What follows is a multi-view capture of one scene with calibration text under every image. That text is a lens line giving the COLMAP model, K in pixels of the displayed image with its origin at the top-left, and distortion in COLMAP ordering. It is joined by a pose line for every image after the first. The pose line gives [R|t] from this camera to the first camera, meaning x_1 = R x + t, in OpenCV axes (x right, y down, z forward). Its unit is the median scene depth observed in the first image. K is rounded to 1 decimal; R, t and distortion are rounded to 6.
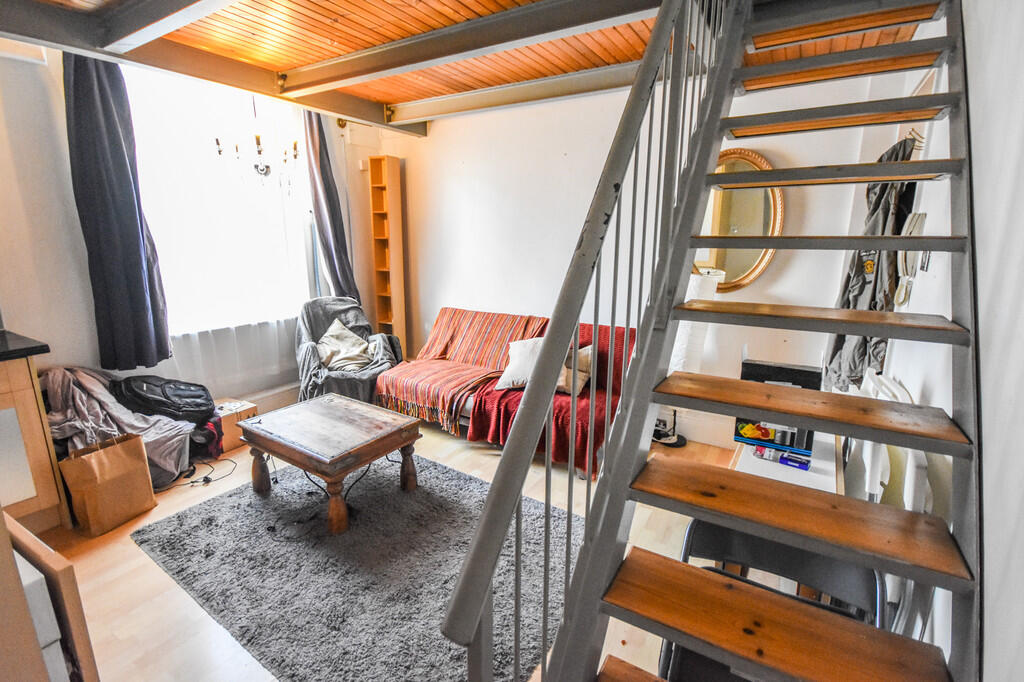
lens RADIAL K [[488.5, 0, 512.0], [0, 488.5, 341.0], [0, 0, 1]] dist [-0.000557, -0.000674]
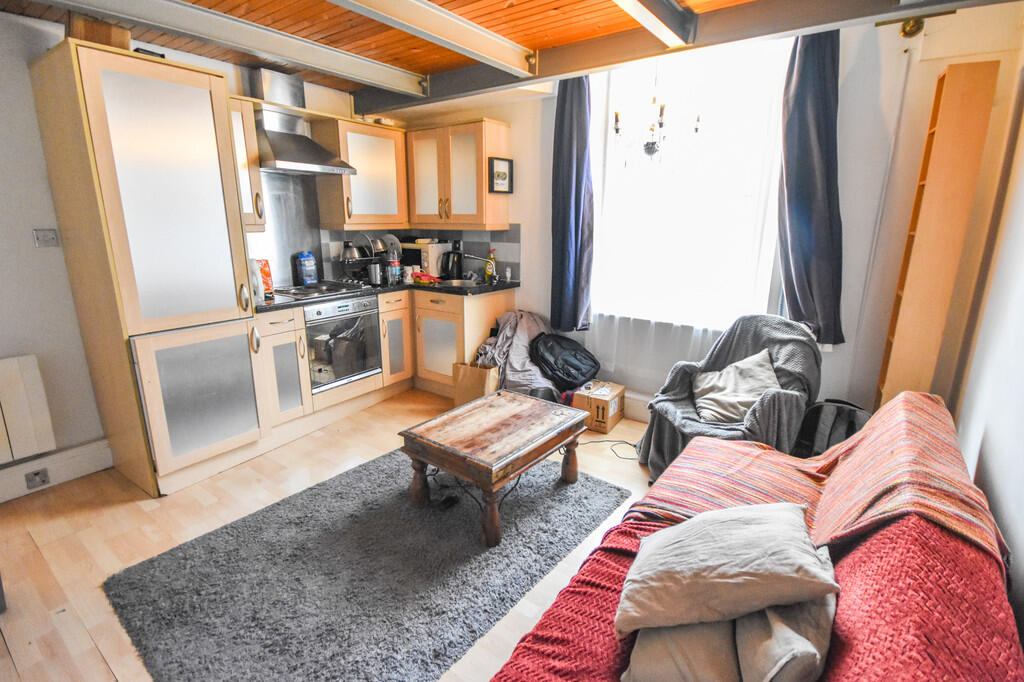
lens RADIAL K [[488.5, 0, 512.0], [0, 488.5, 341.0], [0, 0, 1]] dist [-0.000557, -0.000674]
pose [[-0.091800, 0.240476, -0.966304, 0.373007], [-0.225490, 0.940174, 0.255395, -0.170412], [0.969911, 0.241337, -0.032083, 0.766573]]
